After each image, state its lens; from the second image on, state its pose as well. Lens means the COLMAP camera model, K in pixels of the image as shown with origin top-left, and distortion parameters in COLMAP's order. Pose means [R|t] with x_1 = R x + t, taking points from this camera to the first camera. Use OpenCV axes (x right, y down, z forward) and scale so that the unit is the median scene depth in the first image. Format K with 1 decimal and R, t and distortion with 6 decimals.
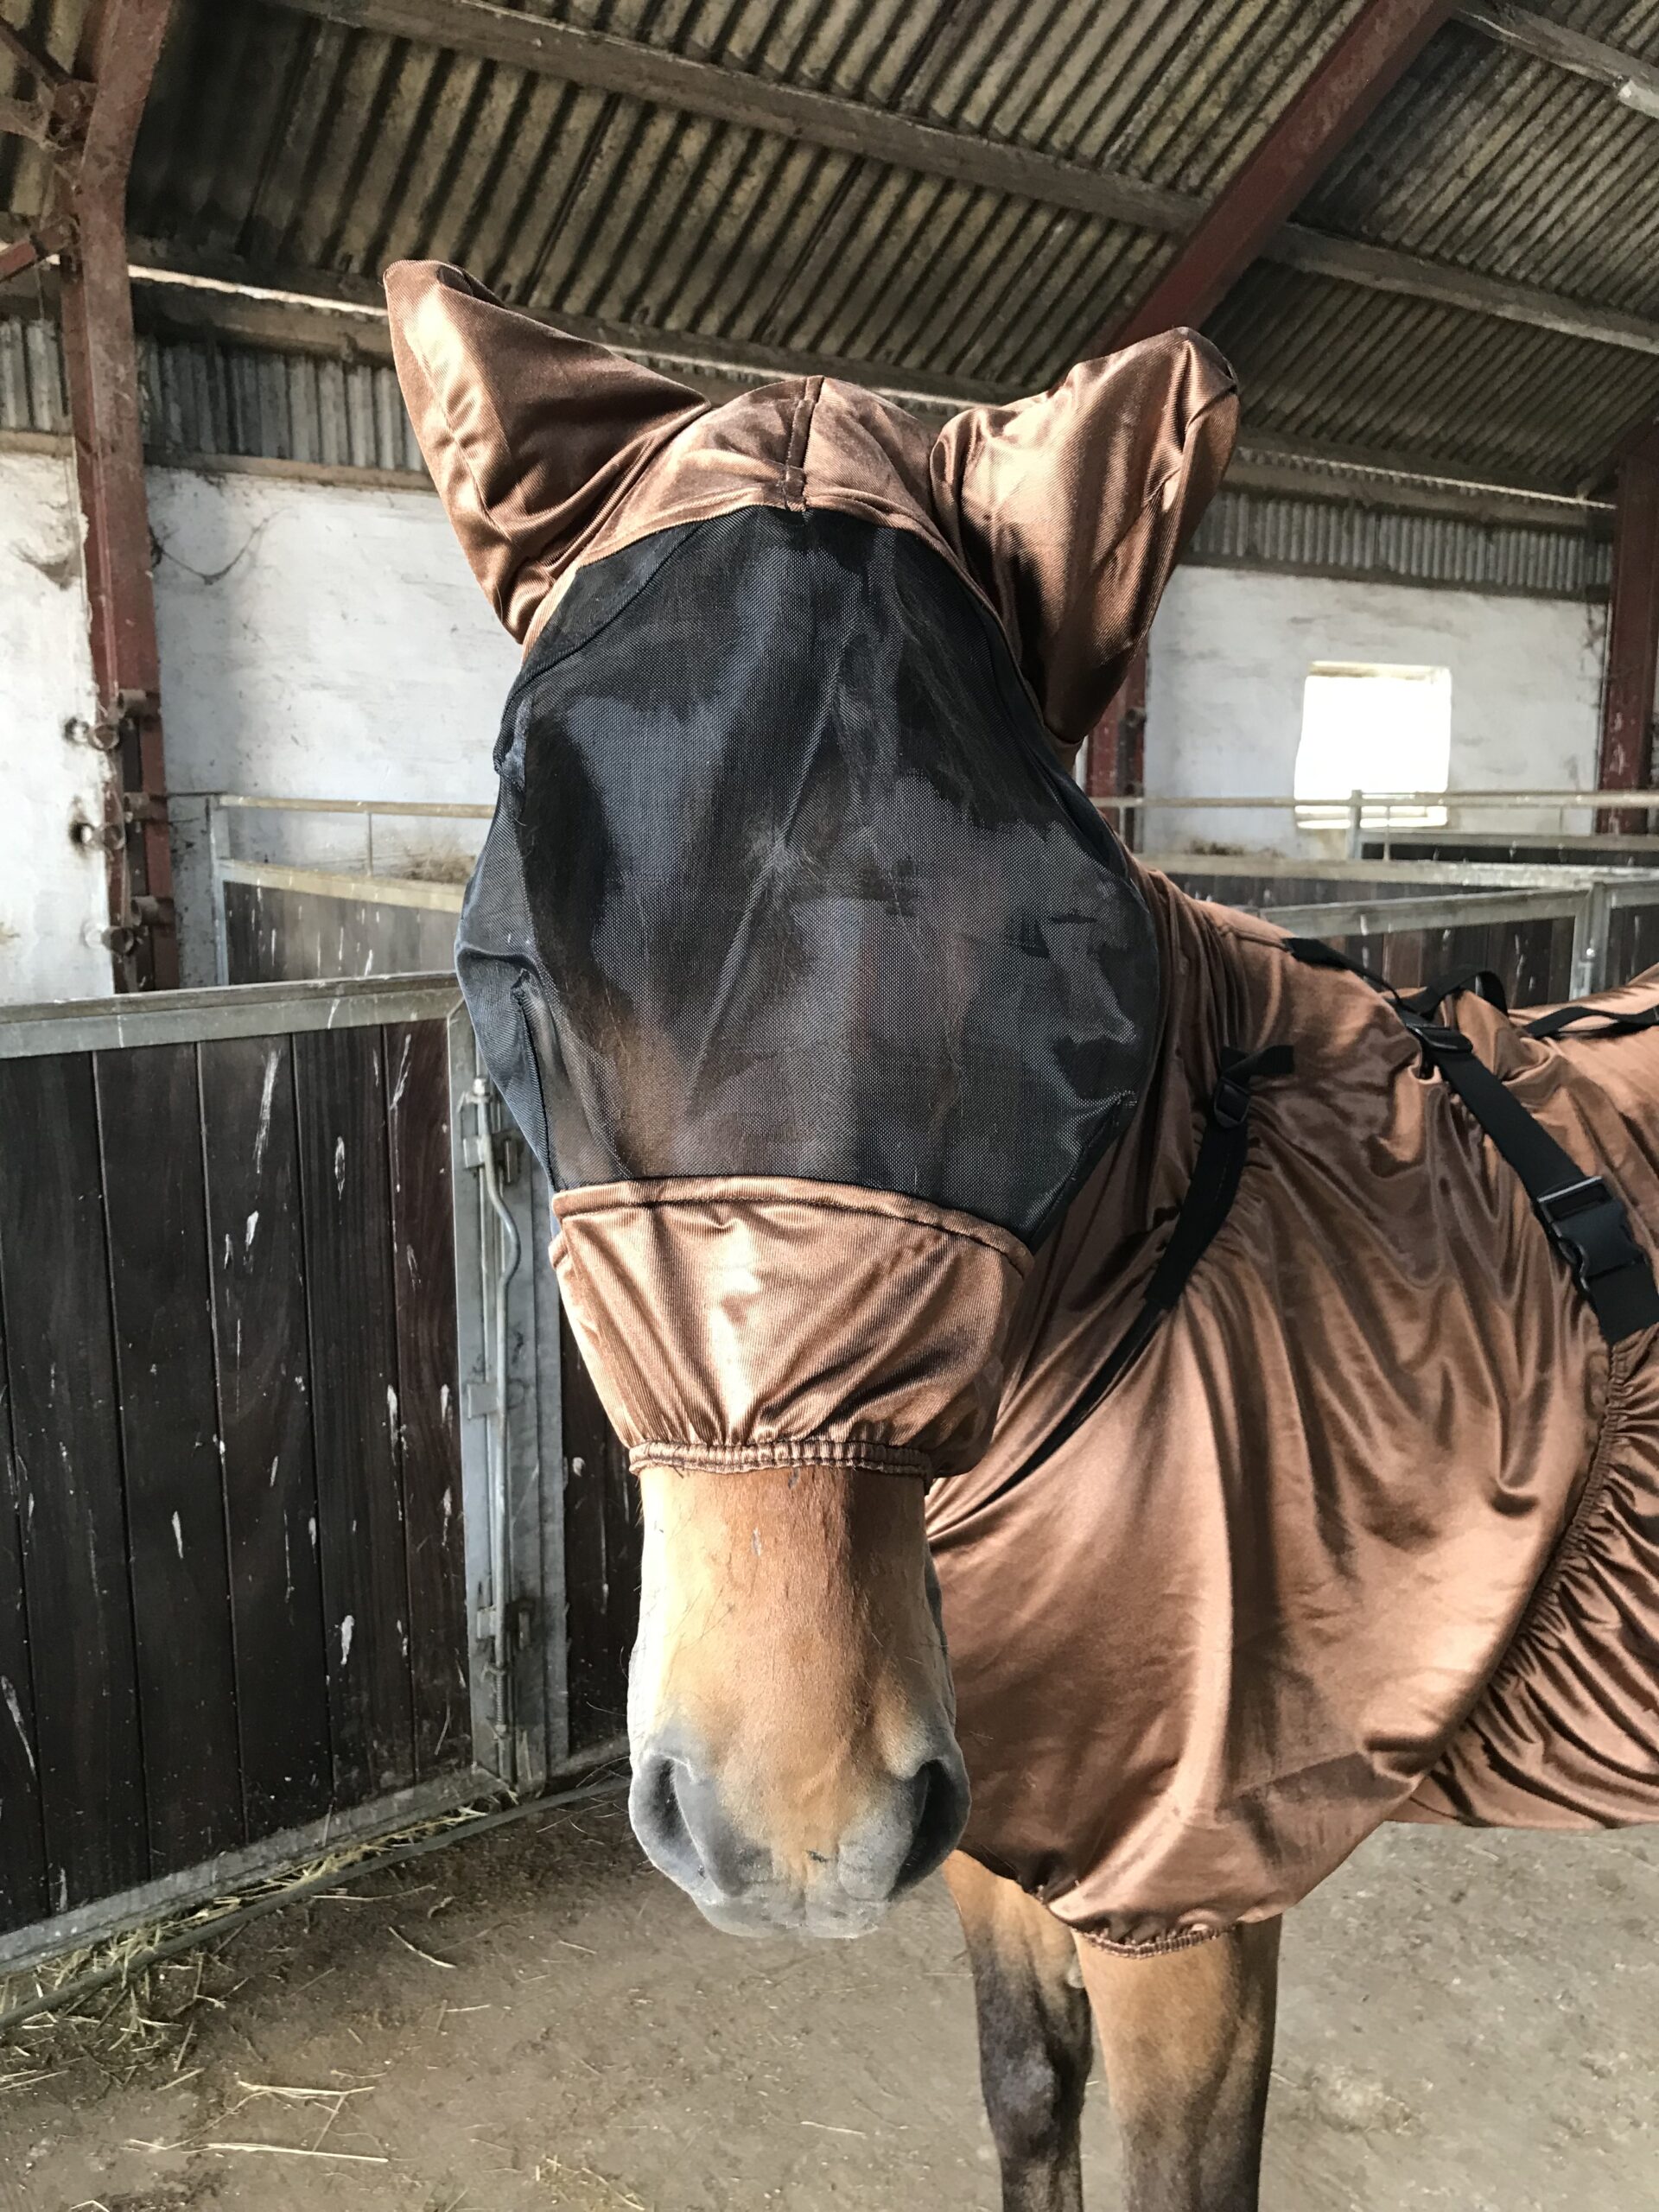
lens RADIAL K [[1810.0, 0, 829.5], [0, 1810.0, 1106.0], [0, 0, 1]] dist [-0.000890, 0.007687]
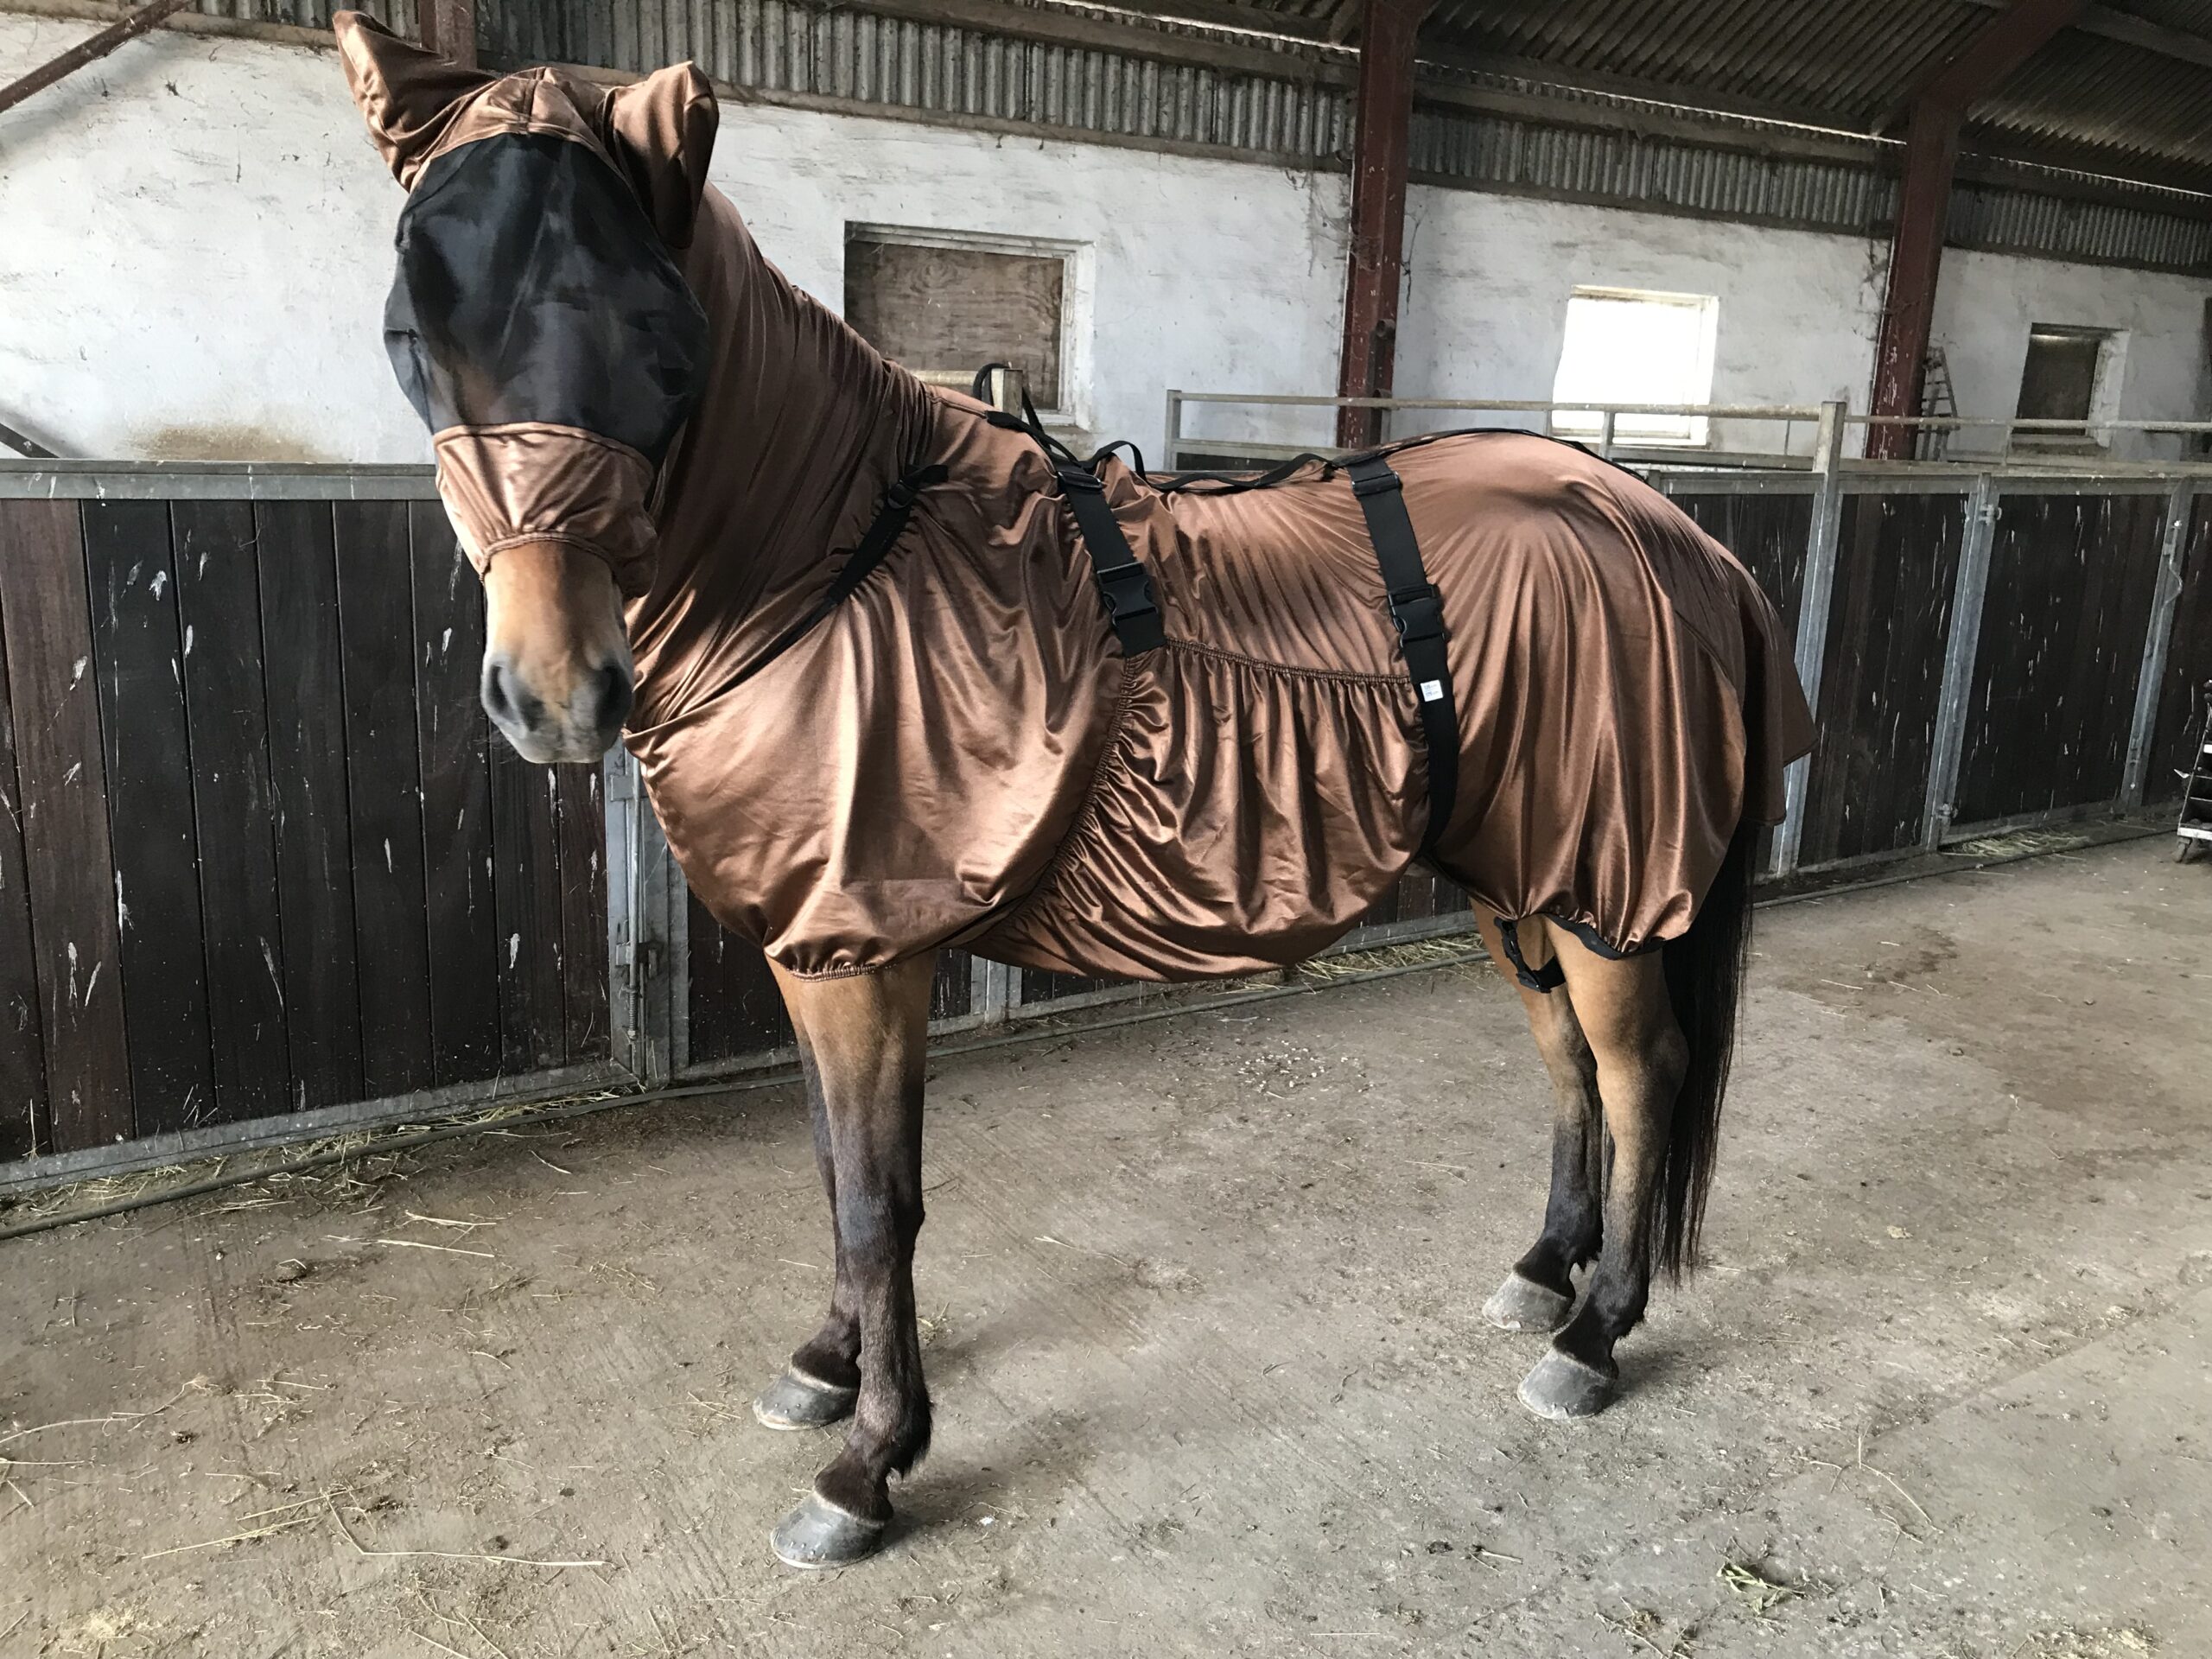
lens RADIAL K [[1810.0, 0, 1104.0], [0, 1810.0, 823.8], [0, 0, 1]] dist [-0.000890, 0.007687]
pose [[0.996402, 0.055812, -0.063782, 0.097819], [-0.052381, 0.997152, 0.054260, 0.036834], [0.066629, -0.050724, 0.996488, -0.126672]]
